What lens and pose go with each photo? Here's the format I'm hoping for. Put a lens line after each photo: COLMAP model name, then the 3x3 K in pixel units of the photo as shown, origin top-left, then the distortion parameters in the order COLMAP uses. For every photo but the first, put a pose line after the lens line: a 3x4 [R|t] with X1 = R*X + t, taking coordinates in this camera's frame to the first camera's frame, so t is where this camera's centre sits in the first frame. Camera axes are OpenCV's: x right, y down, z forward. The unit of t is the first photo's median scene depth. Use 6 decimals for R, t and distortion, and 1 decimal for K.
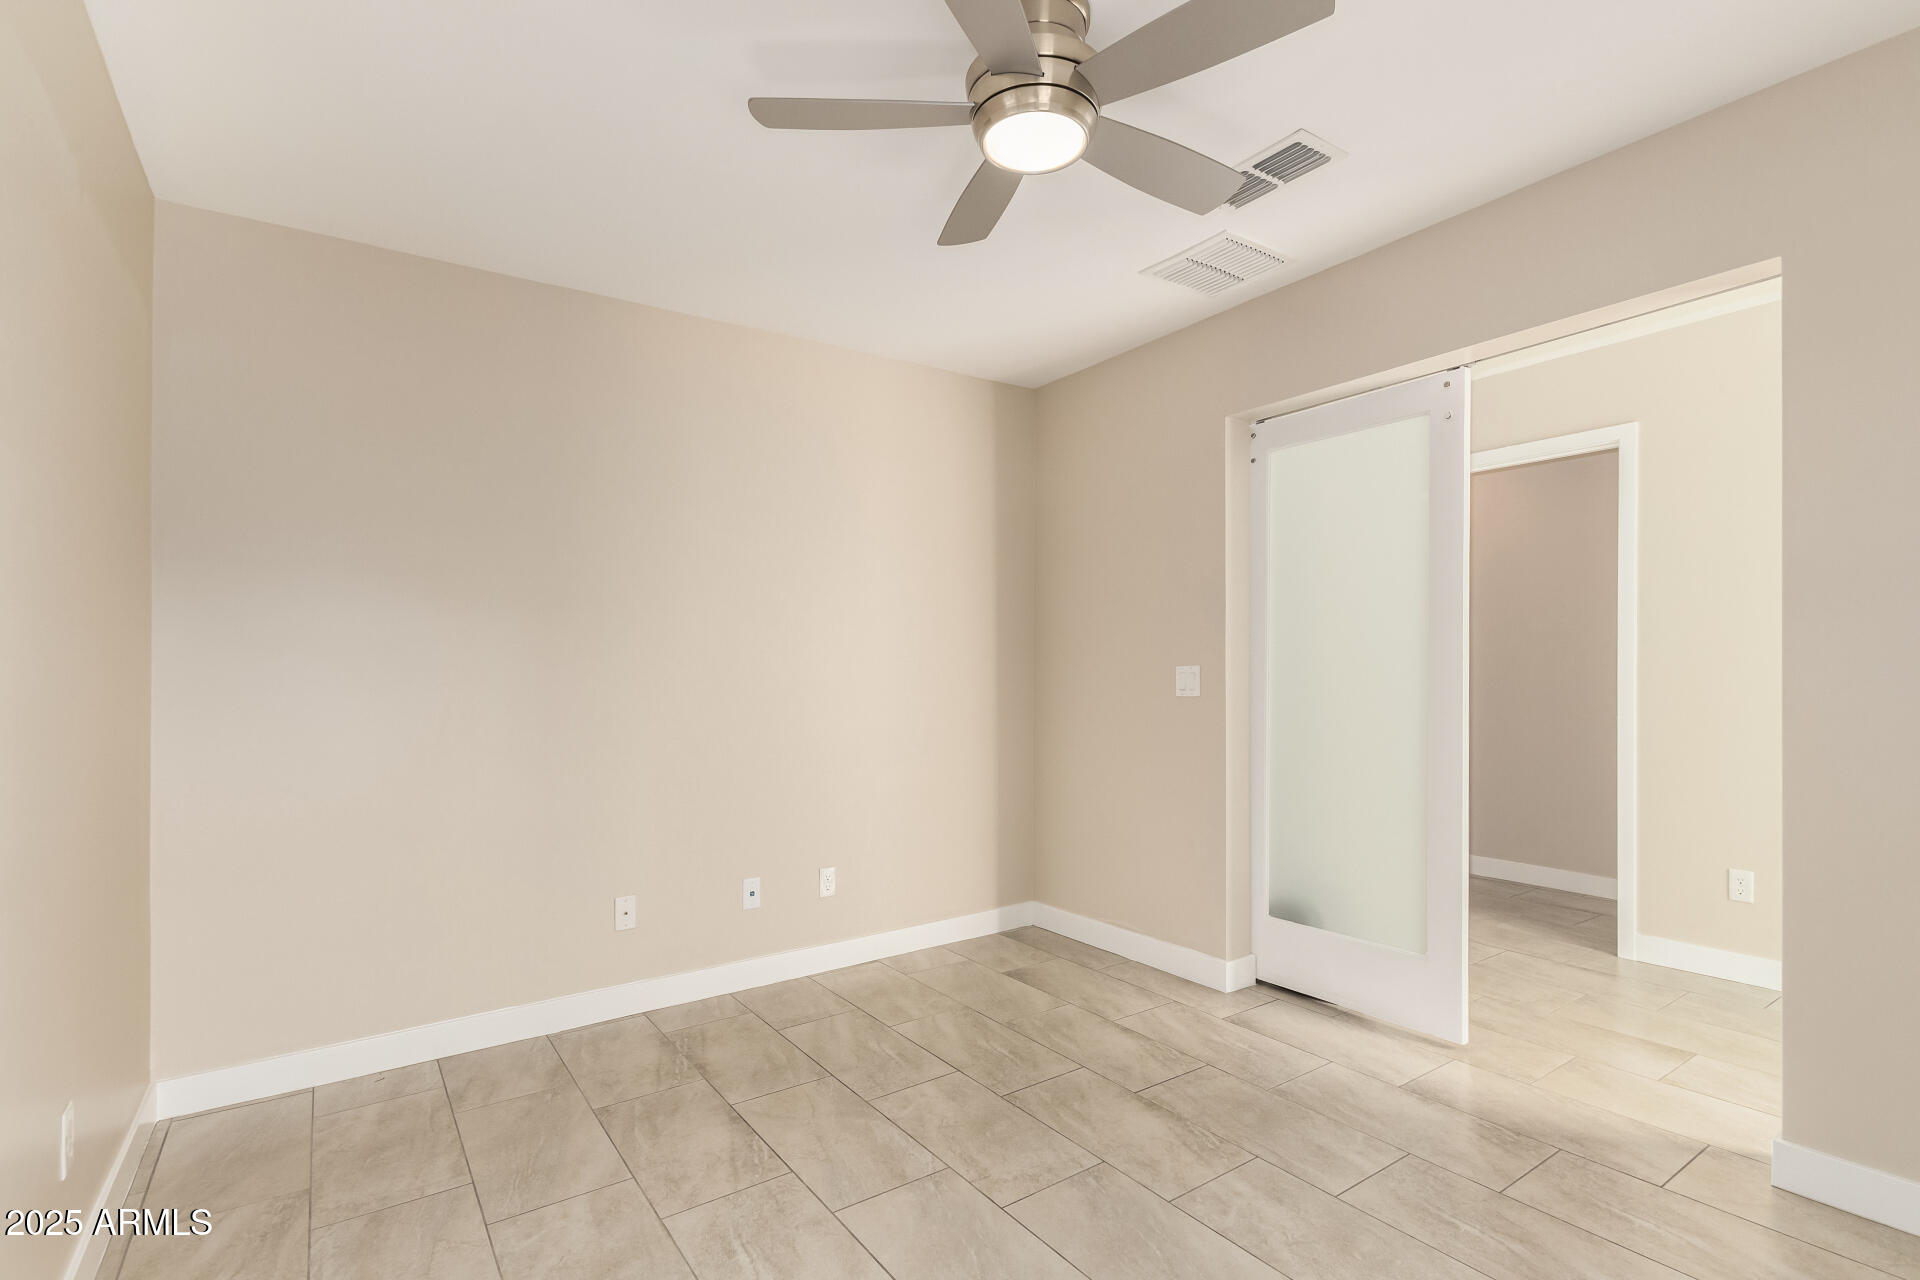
lens RADIAL K [[896.4, 0, 974.4], [0, 896.4, 654.0], [0, 0, 1]] dist [0.009818, -0.005657]
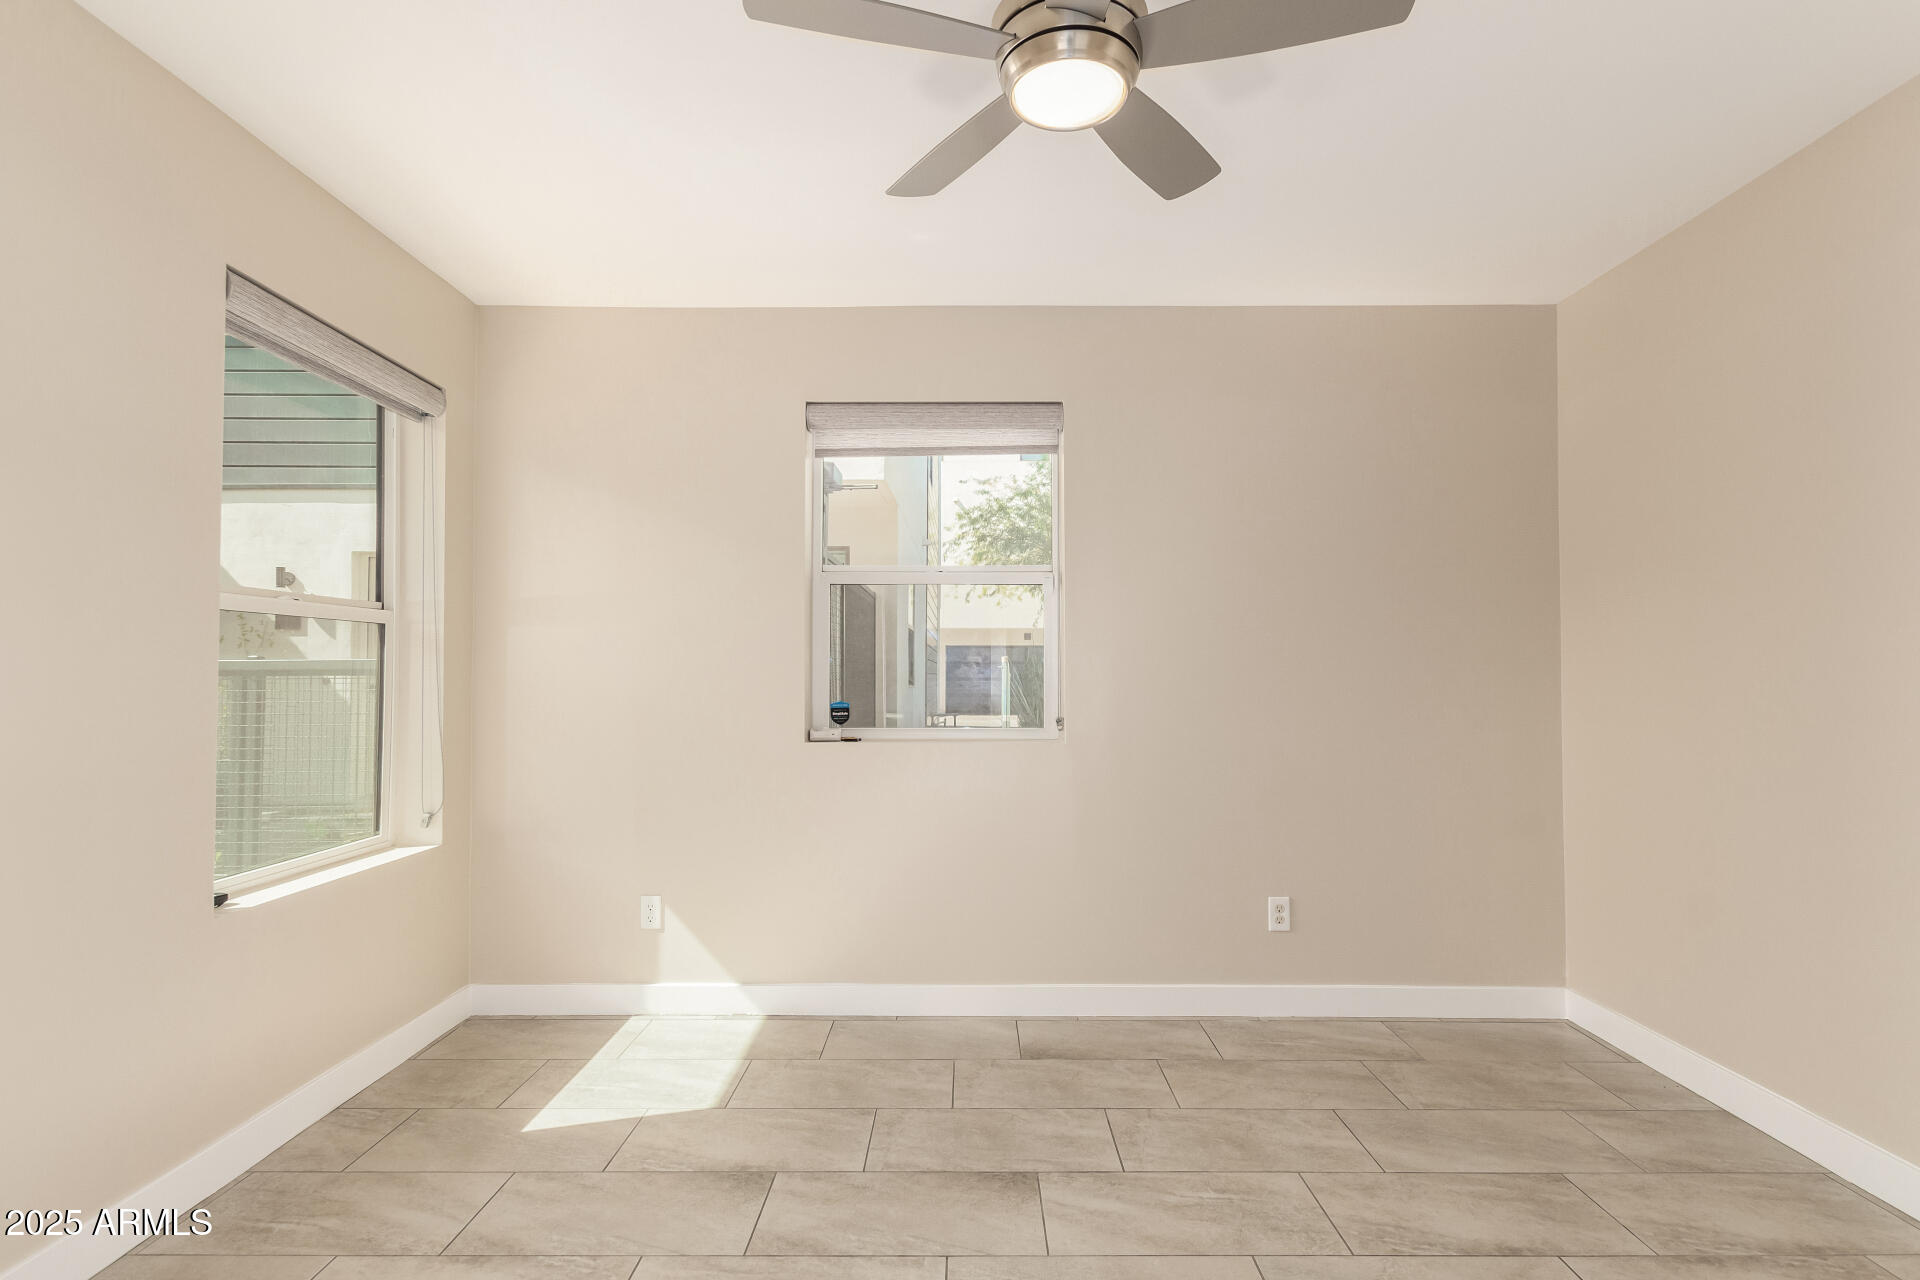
lens RADIAL K [[896.4, 0, 974.4], [0, 896.4, 654.0], [0, 0, 1]] dist [0.009818, -0.005657]
pose [[-0.570897, -0.008567, -0.820977, 0.660012], [0.023600, 0.999361, -0.026840, 0.020246], [0.820683, -0.034698, -0.570330, 1.131171]]
